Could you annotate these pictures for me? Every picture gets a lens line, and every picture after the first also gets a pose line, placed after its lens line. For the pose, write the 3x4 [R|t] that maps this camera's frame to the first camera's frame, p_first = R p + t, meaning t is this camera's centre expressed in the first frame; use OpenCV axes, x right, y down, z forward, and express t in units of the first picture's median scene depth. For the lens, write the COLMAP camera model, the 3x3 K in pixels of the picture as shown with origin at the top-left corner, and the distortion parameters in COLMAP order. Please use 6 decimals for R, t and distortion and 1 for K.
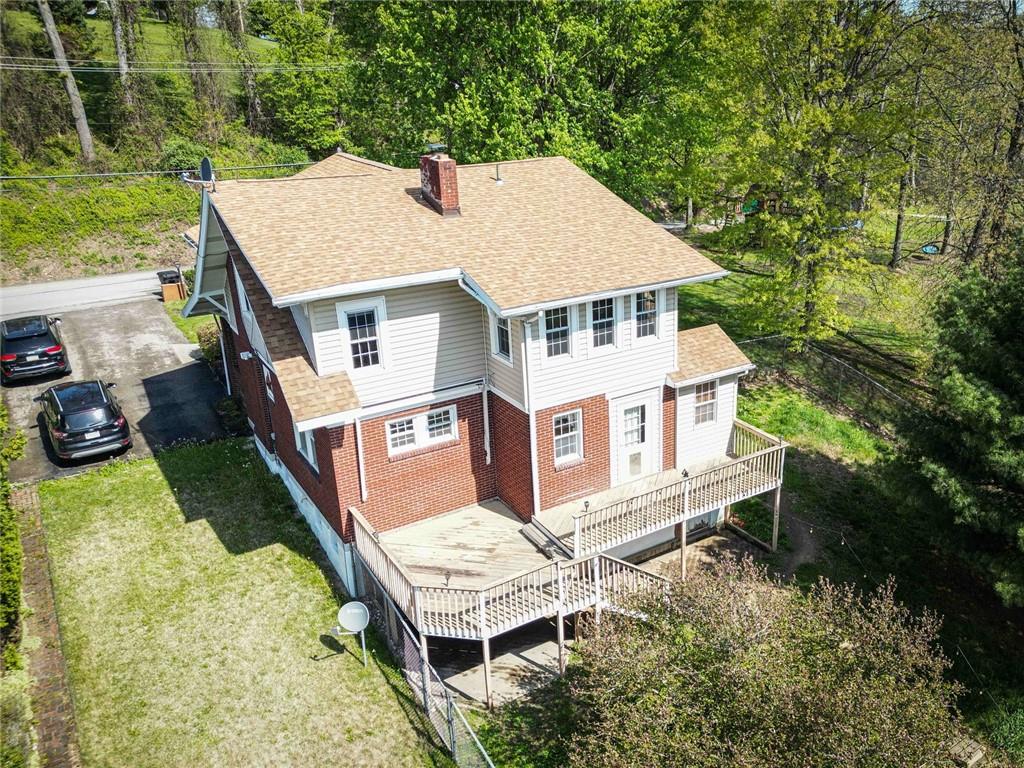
lens RADIAL K [[830.0, 0, 586.7], [0, 830.0, 407.6], [0, 0, 1]] dist [0.075394, -0.085304]
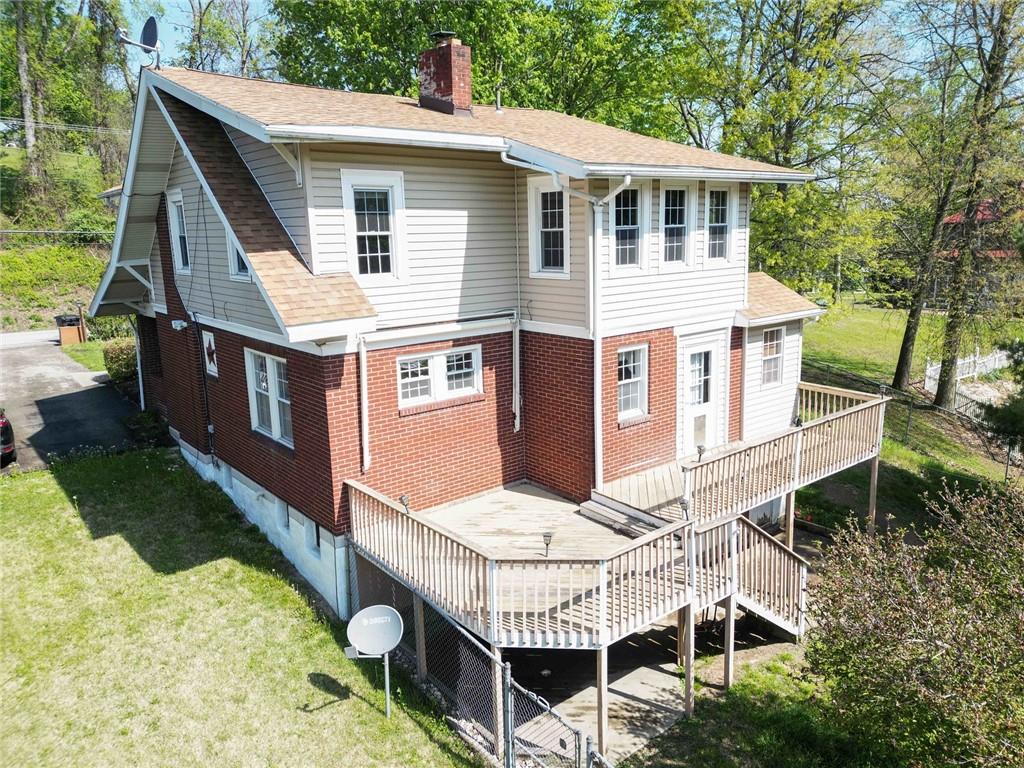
lens RADIAL K [[726.3, 0, 512.0], [0, 726.3, 384.0], [0, 0, 1]] dist [0.086457, -0.096052]
pose [[0.994937, -0.026967, 0.096818, -0.198162], [0.043240, 0.984472, -0.170135, 0.146702], [-0.090726, 0.173460, 0.980653, 0.369941]]
